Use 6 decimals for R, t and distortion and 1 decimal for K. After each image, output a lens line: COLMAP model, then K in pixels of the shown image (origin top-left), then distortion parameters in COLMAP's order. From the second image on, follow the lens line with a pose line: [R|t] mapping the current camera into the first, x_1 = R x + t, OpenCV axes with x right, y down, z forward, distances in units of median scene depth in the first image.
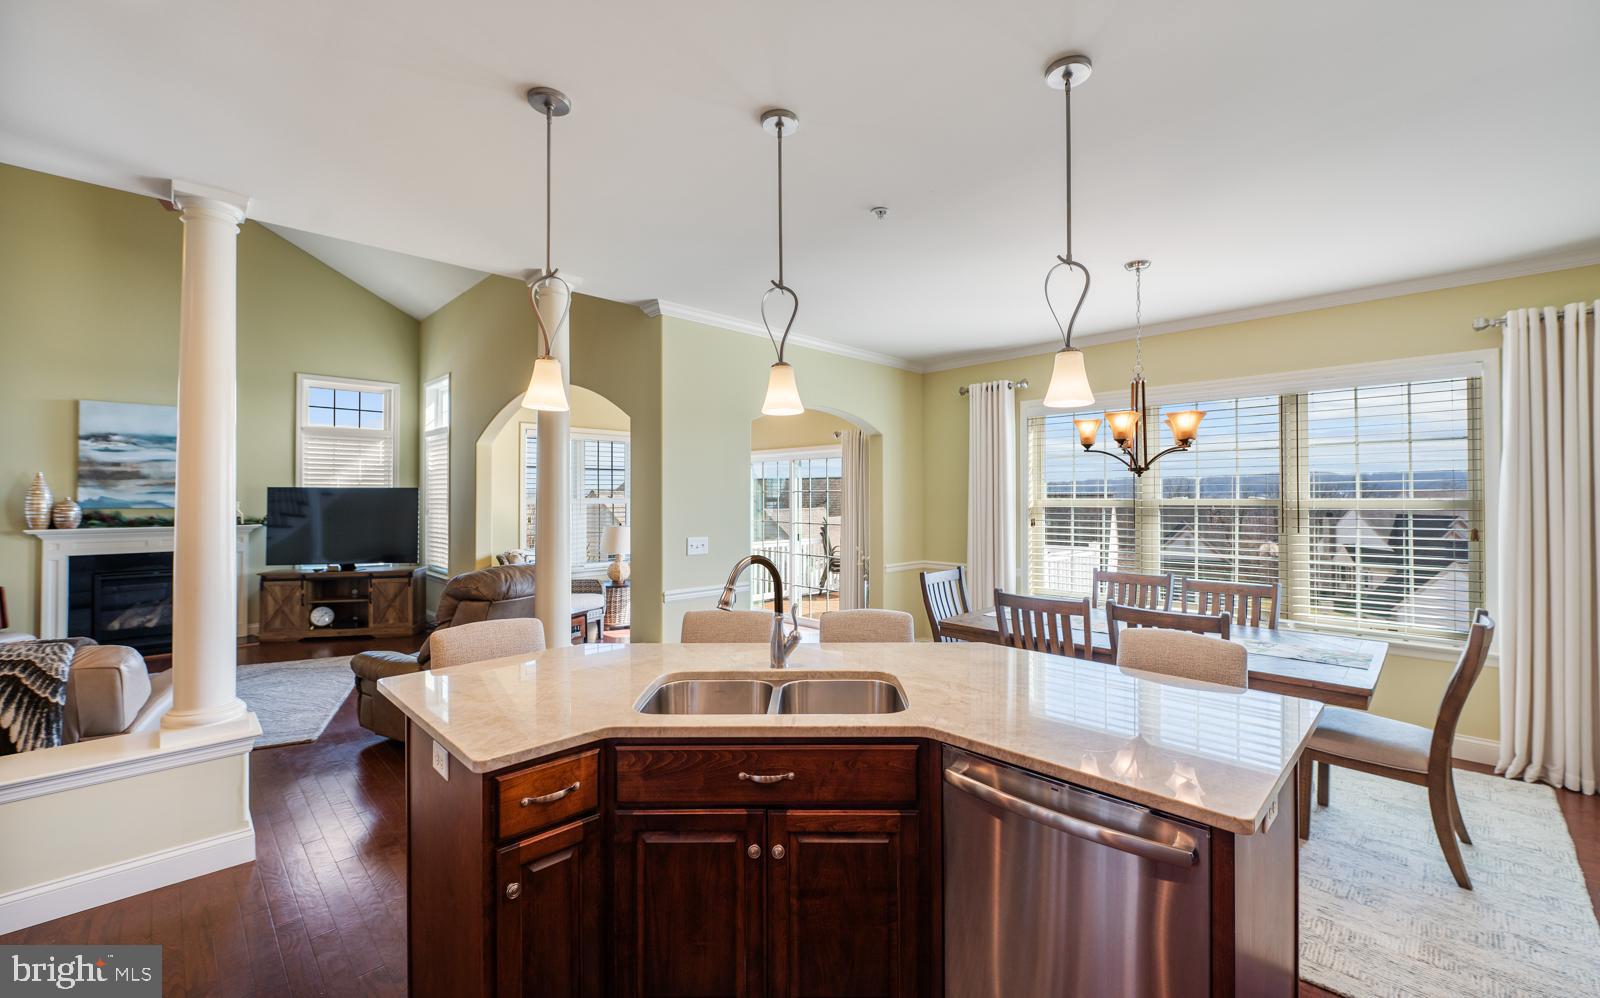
lens RADIAL K [[653.8, 0, 806.5], [0, 653.8, 490.9], [0, 0, 1]] dist [-0.000981, -0.000041]
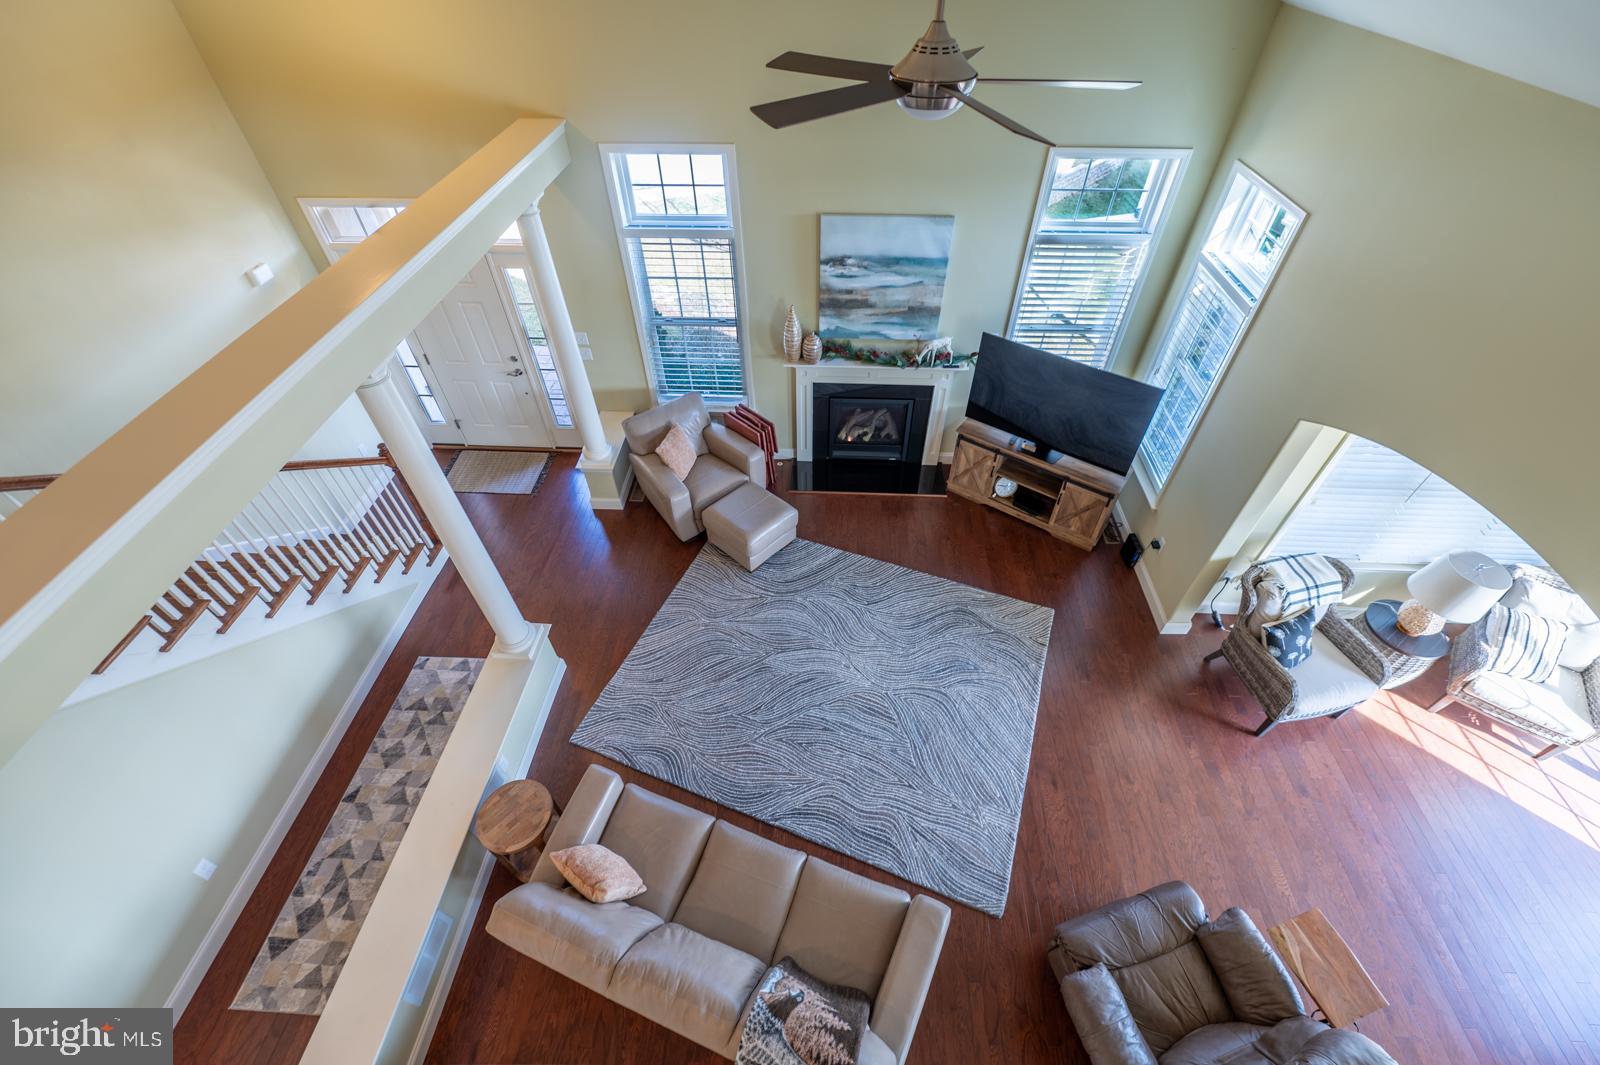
lens RADIAL K [[652.4, 0, 803.2], [0, 652.4, 542.9], [0, 0, 1]] dist [-0.001576, -0.000074]
pose [[0.672173, 0.531814, -0.515128, -0.483576], [0.014435, 0.686203, 0.727267, -0.449075], [0.740253, -0.496285, 0.453571, 0.404047]]
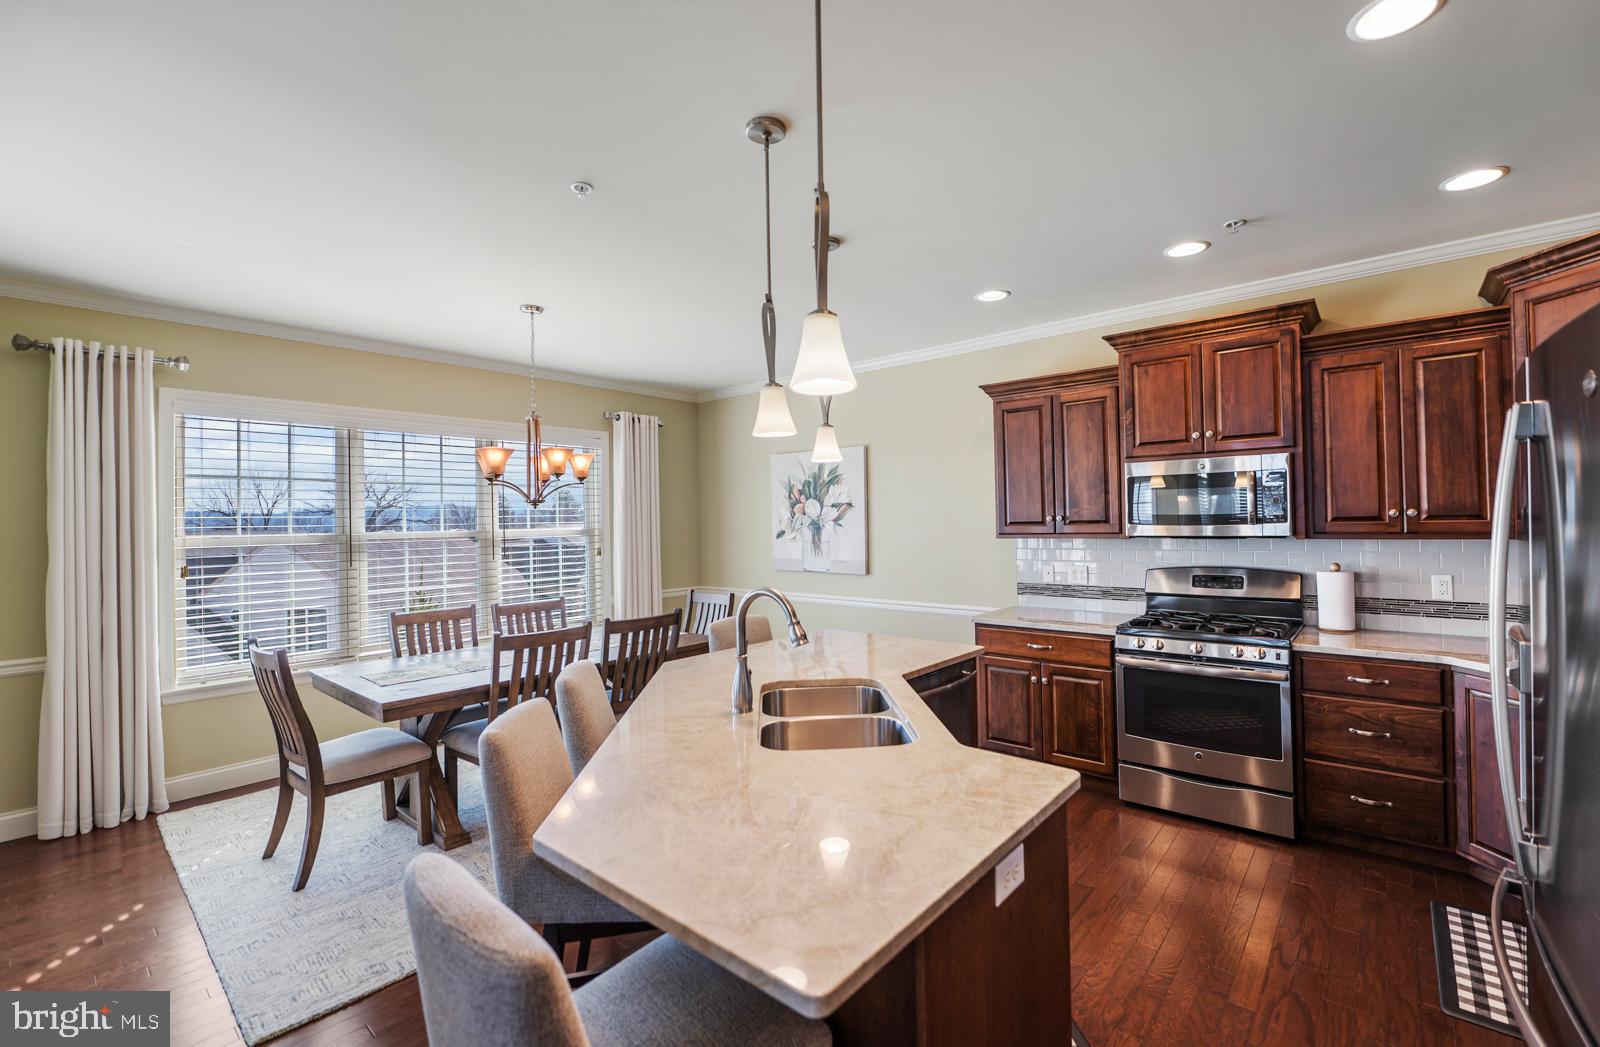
lens RADIAL K [[677.3, 0, 835.9], [0, 677.3, 515.4], [0, 0, 1]] dist [-0.003372, -0.000355]
pose [[-0.105070, 0.012595, 0.994385, -0.357784], [0.009437, 0.999887, -0.011668, 0.003867], [-0.994420, 0.008158, -0.105178, 0.353866]]
